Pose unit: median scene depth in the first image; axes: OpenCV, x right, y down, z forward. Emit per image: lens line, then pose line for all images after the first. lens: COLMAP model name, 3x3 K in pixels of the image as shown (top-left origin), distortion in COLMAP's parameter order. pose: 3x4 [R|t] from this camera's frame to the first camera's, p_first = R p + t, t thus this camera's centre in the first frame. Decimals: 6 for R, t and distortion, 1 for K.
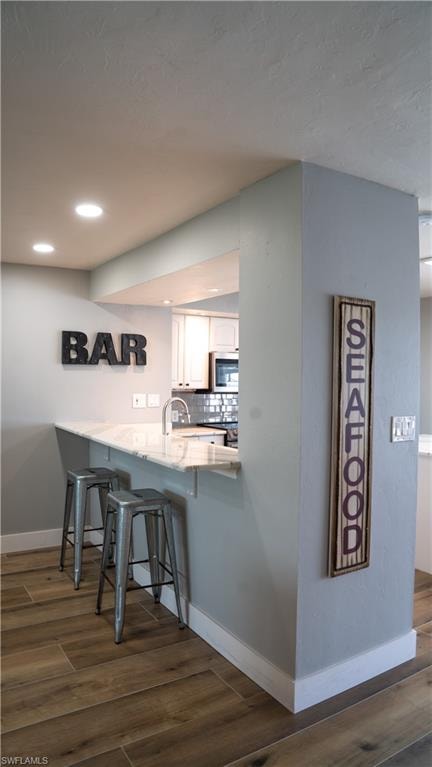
lens RADIAL K [[519.9, 0, 216.9], [0, 519.9, 382.9], [0, 0, 1]] dist [-0.136698, 0.066392]
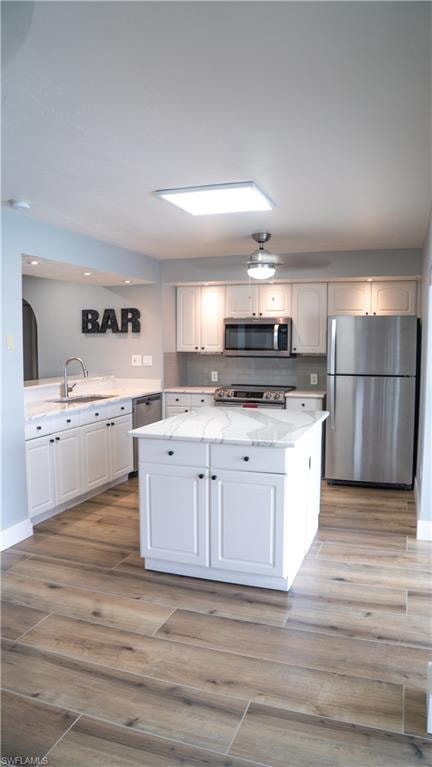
lens RADIAL K [[519.9, 0, 219.4], [0, 519.9, 381.3], [0, 0, 1]] dist [-0.136698, 0.066392]
pose [[0.626947, 0.055560, -0.777078, 1.970662], [-0.005679, 0.997753, 0.066757, -0.001877], [0.779041, -0.037440, 0.625854, 0.747111]]
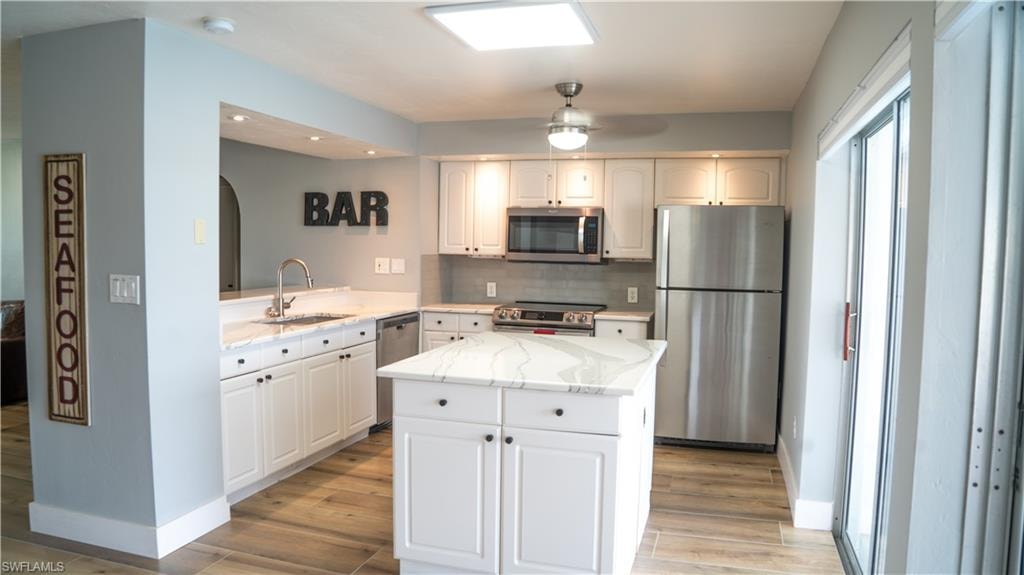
lens RADIAL K [[694.0, 0, 506.6], [0, 694.0, 288.0], [0, 0, 1]] dist [-0.136698, 0.066392]
pose [[0.652914, 0.051161, -0.755702, 1.815168], [-0.018579, 0.998498, 0.051546, 0.015274], [0.757204, -0.019615, 0.652884, 0.795847]]
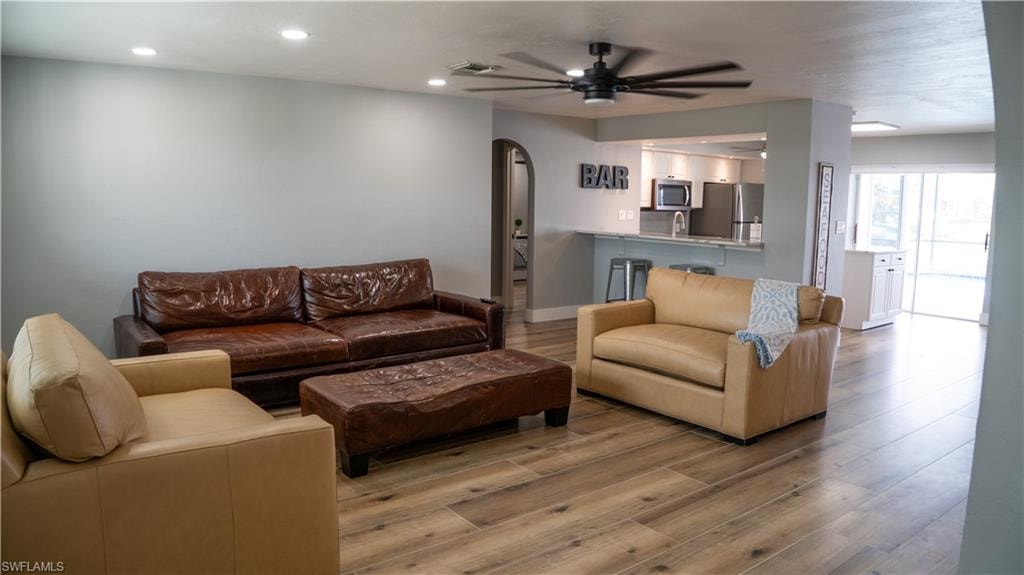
lens RADIAL K [[694.0, 0, 503.7], [0, 694.0, 287.3], [0, 0, 1]] dist [-0.136698, 0.066392]
pose [[0.996060, -0.004215, 0.088585, -1.279744], [-0.006302, 0.992981, 0.118103, 0.021785], [-0.088461, -0.118196, 0.989042, -1.644451]]
